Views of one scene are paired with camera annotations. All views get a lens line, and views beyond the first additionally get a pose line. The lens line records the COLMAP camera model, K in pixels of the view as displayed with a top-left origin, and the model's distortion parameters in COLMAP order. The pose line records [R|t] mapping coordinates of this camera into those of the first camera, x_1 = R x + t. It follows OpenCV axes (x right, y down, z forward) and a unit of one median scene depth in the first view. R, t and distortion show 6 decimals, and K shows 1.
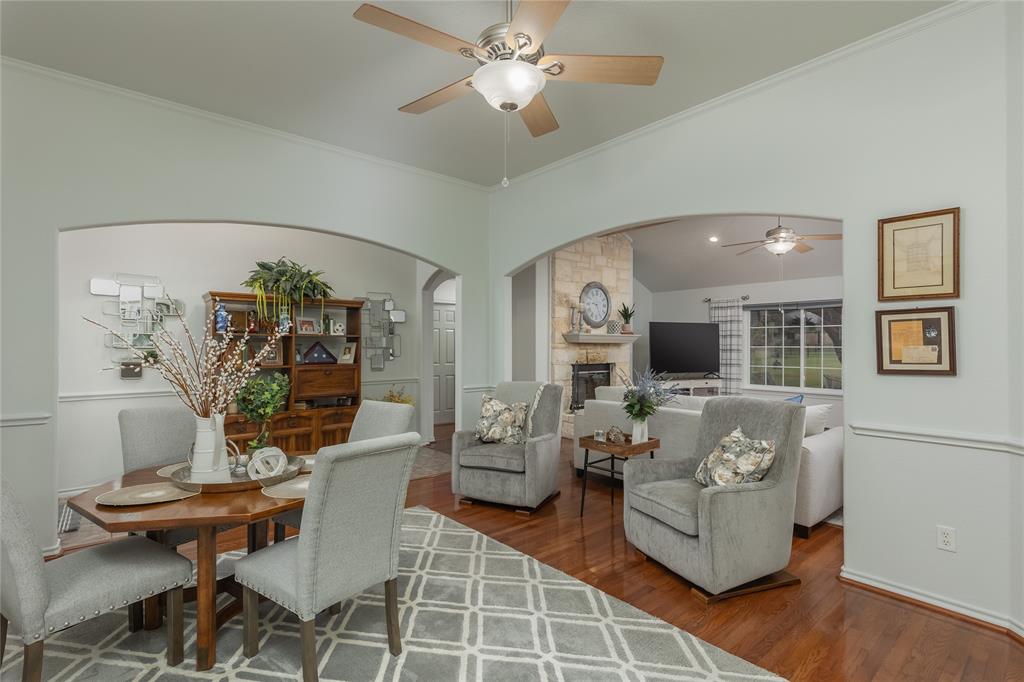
lens RADIAL K [[482.4, 0, 514.0], [0, 482.4, 346.4], [0, 0, 1]] dist [0.001100, 0.000053]
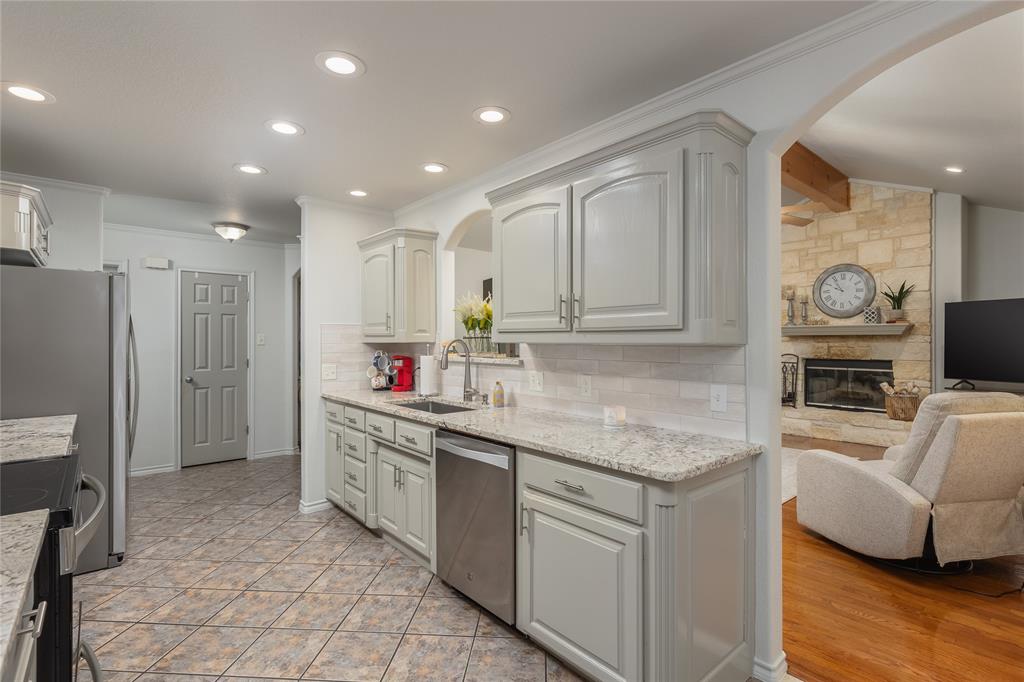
lens RADIAL K [[482.4, 0, 513.9], [0, 482.4, 343.8], [0, 0, 1]] dist [0.001100, 0.000053]
pose [[0.022781, 0.006331, -0.999720, 1.024783], [0.007791, 0.999948, 0.006510, -0.002523], [0.999710, -0.007938, 0.022730, 0.401655]]
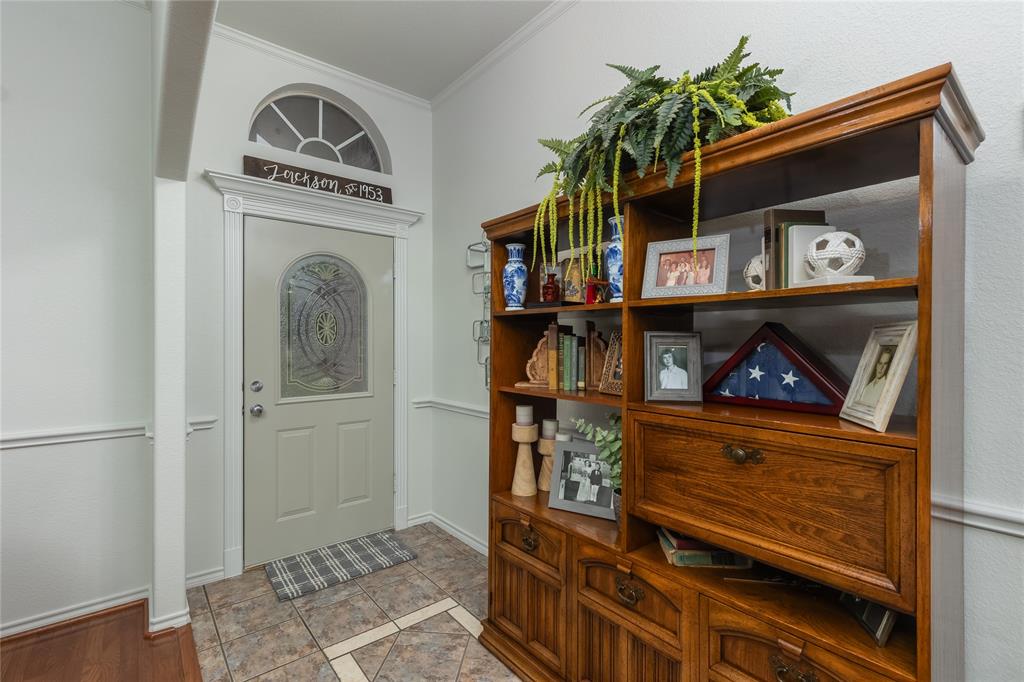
lens RADIAL K [[459.8, 0, 514.9], [0, 459.8, 342.0], [0, 0, 1]] dist [0.003752, 0.000309]
pose [[-0.001643, 0.002702, -0.999995, -0.110706], [0.004401, 0.999987, 0.002695, -0.000540], [0.999989, -0.004397, -0.001655, 0.618328]]
